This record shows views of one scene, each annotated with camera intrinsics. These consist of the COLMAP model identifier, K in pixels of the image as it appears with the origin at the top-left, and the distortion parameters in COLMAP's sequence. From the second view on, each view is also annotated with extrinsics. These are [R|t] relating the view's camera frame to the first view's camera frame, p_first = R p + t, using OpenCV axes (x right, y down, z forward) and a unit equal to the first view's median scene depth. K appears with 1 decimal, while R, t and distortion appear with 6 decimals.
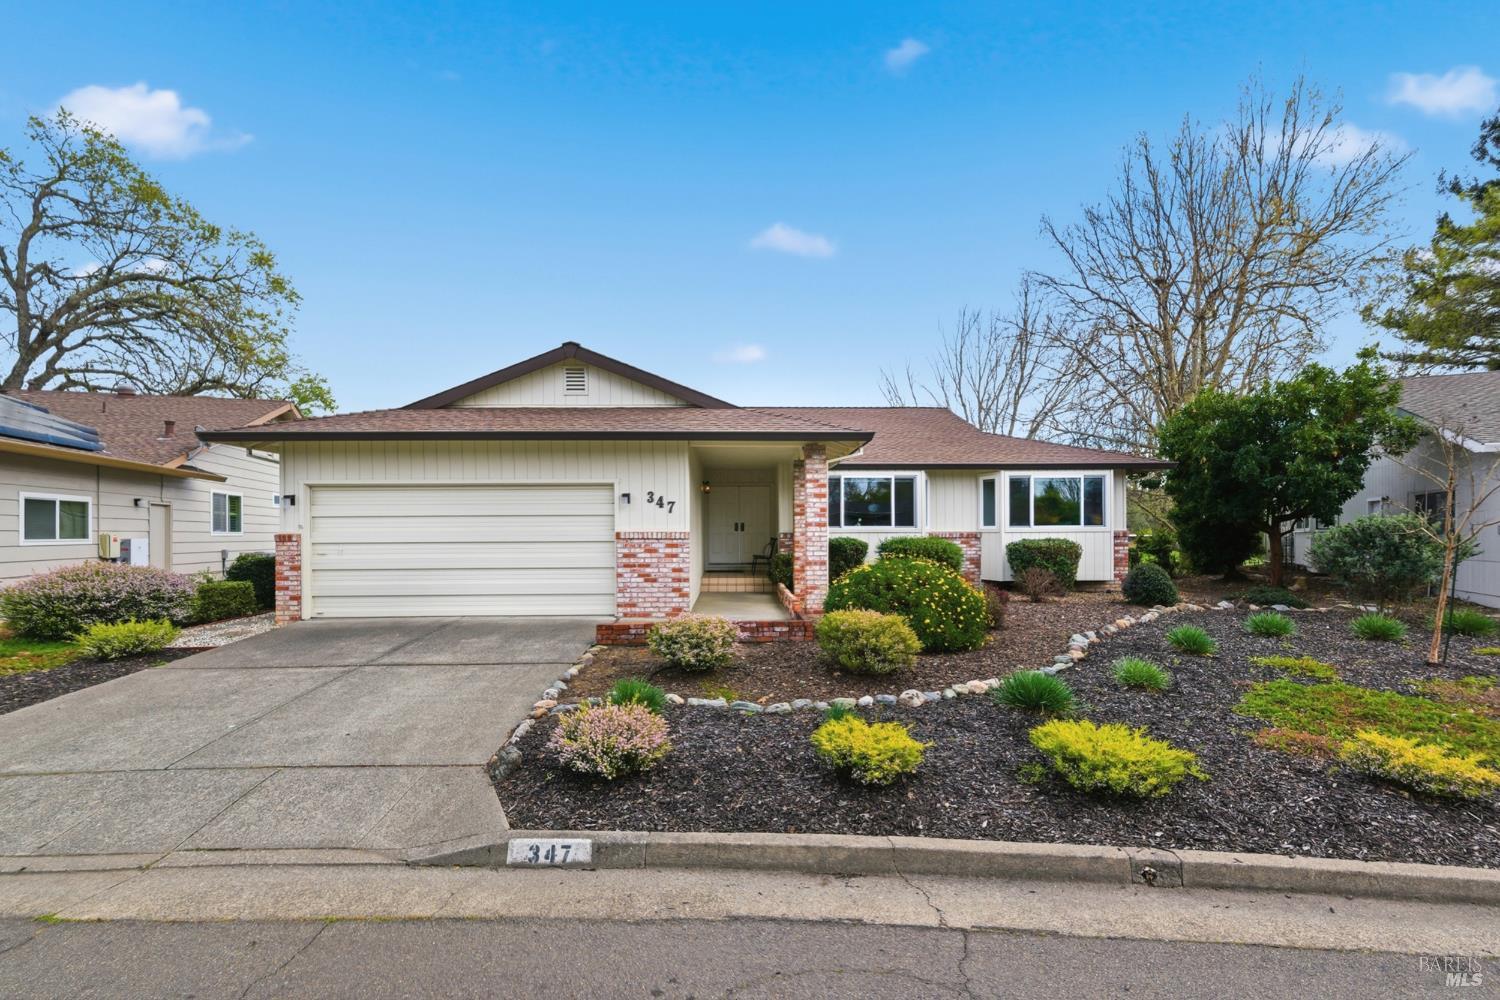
lens RADIAL K [[687.2, 0, 748.6], [0, 687.2, 538.1], [0, 0, 1]] dist [0.008027, -0.000043]
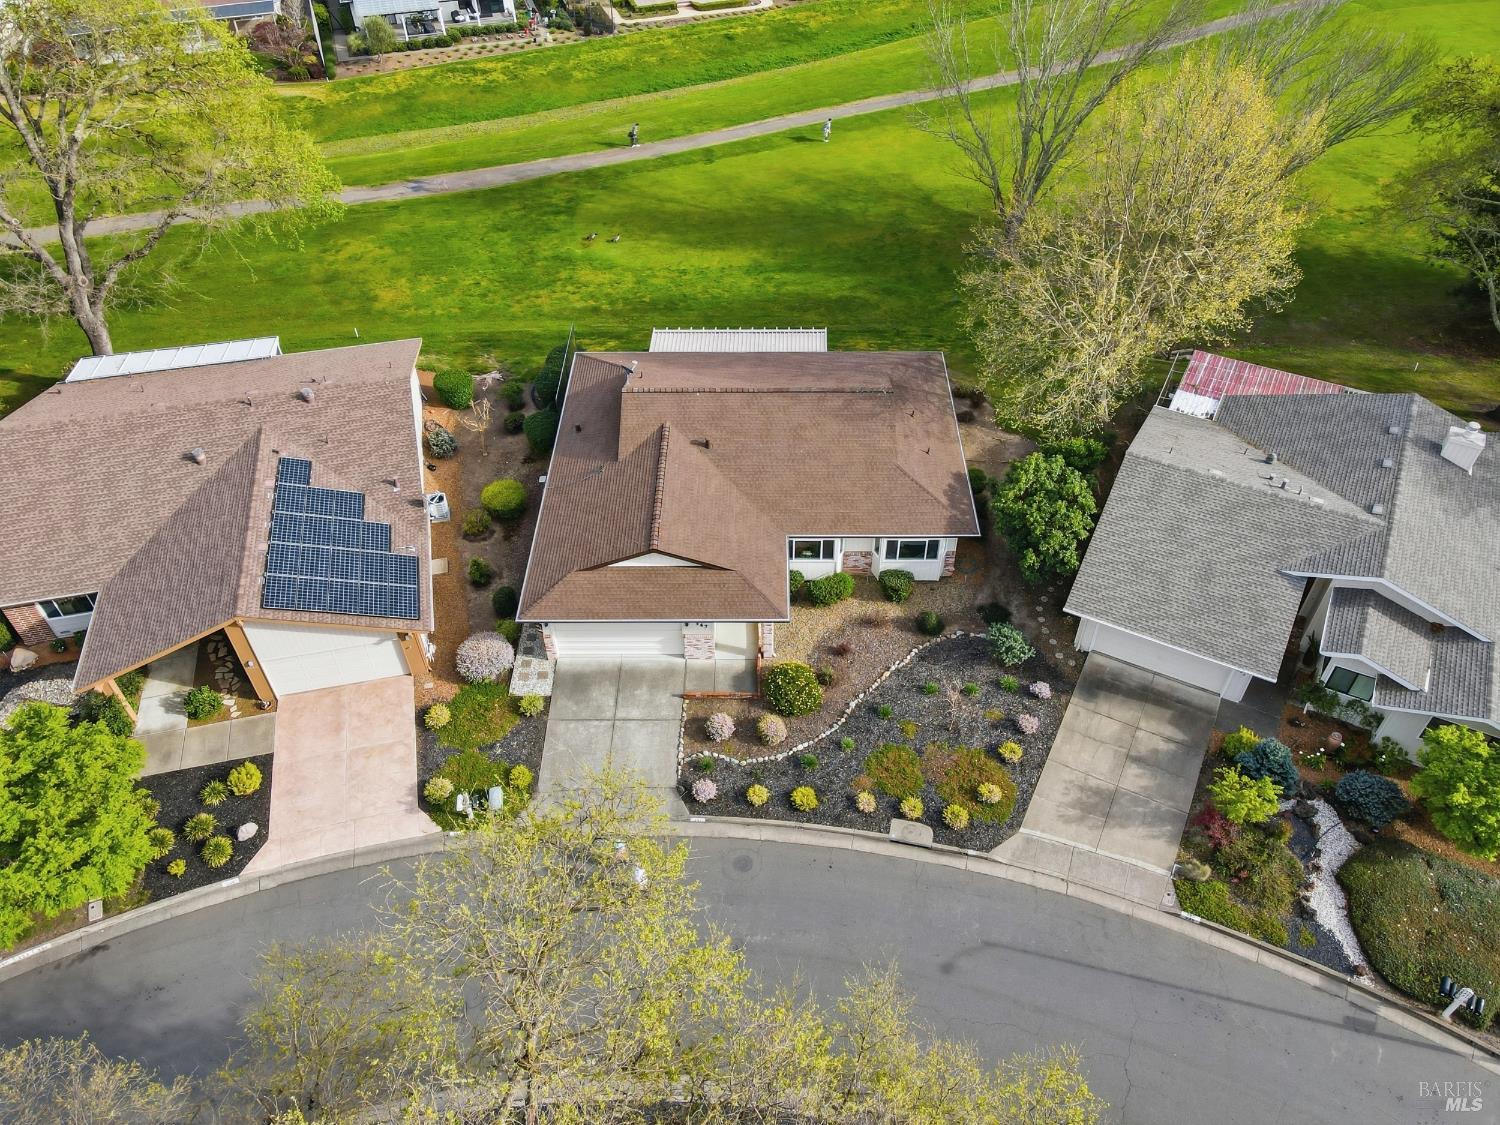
lens RADIAL K [[1110.6, 0, 756.2], [0, 1110.6, 562.8], [0, 0, 1]] dist [-0.005441, 0.054244]
pose [[0.999682, 0.017147, -0.018502, 0.125081], [0.000717, 0.713839, 0.700309, -2.863337], [0.025216, -0.700100, 0.713600, -1.550889]]
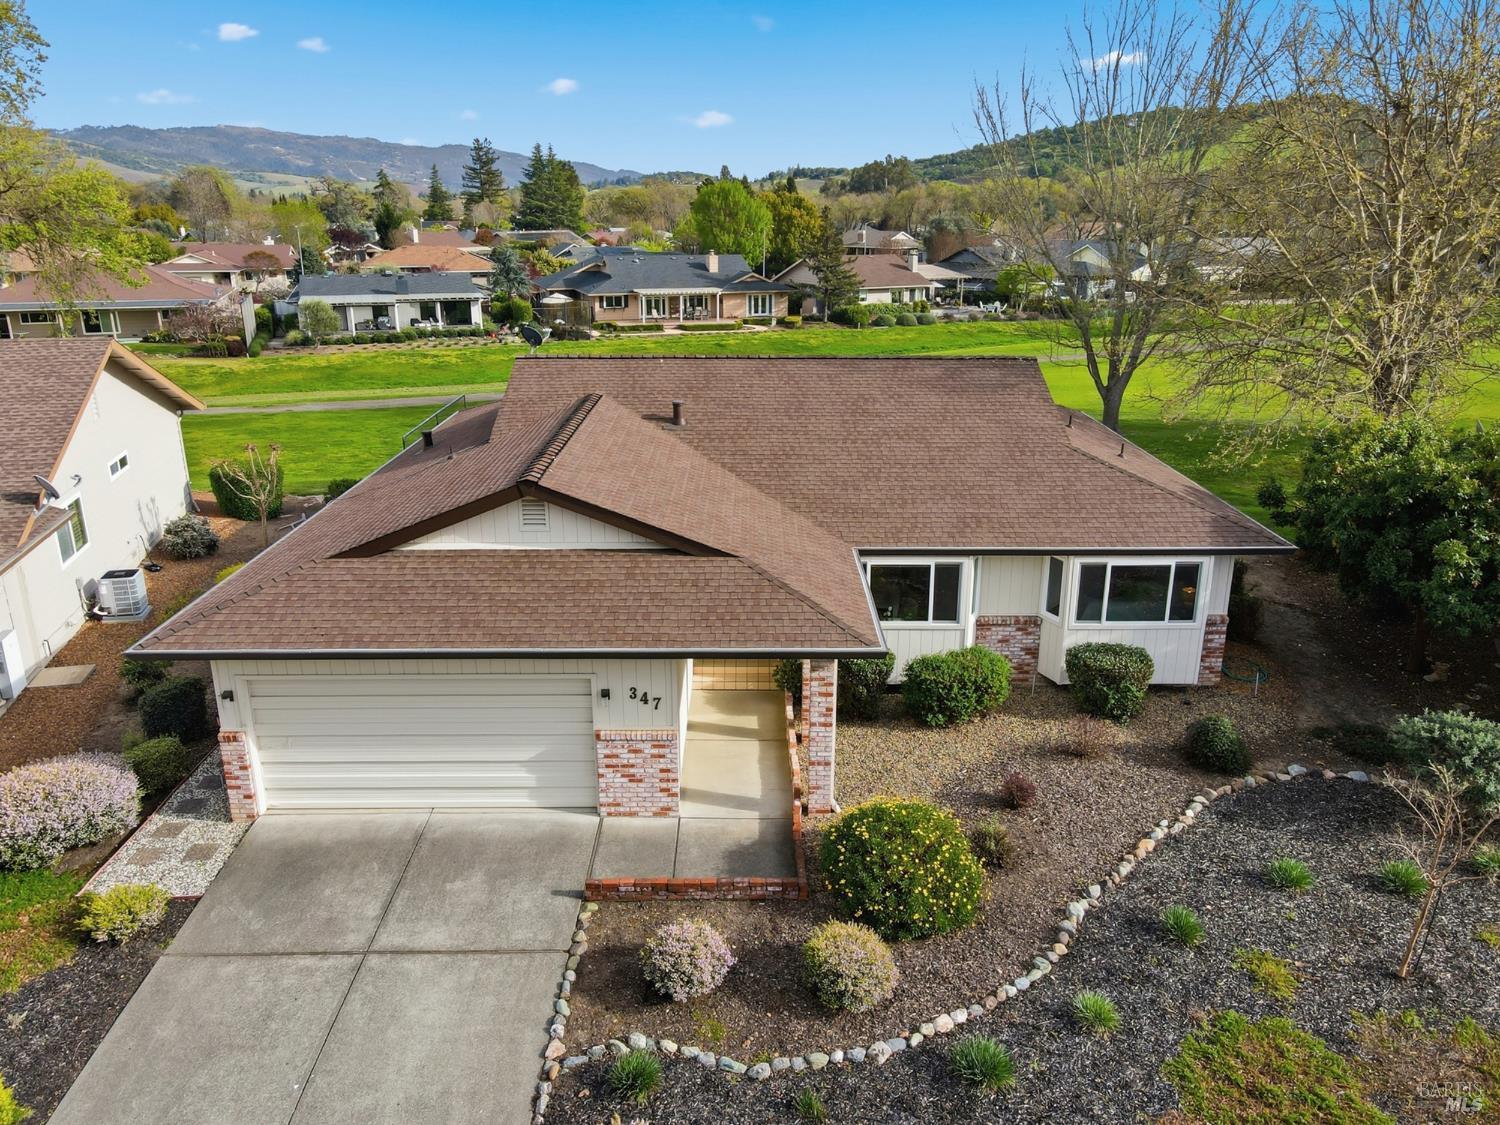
lens RADIAL K [[1110.6, 0, 756.2], [0, 1110.6, 562.8], [0, 0, 1]] dist [-0.005441, 0.054244]
pose [[0.999883, 0.011294, -0.010360, 0.027274], [-0.007542, 0.951053, 0.308935, -0.658612], [0.013342, -0.308821, 0.951027, -0.295885]]
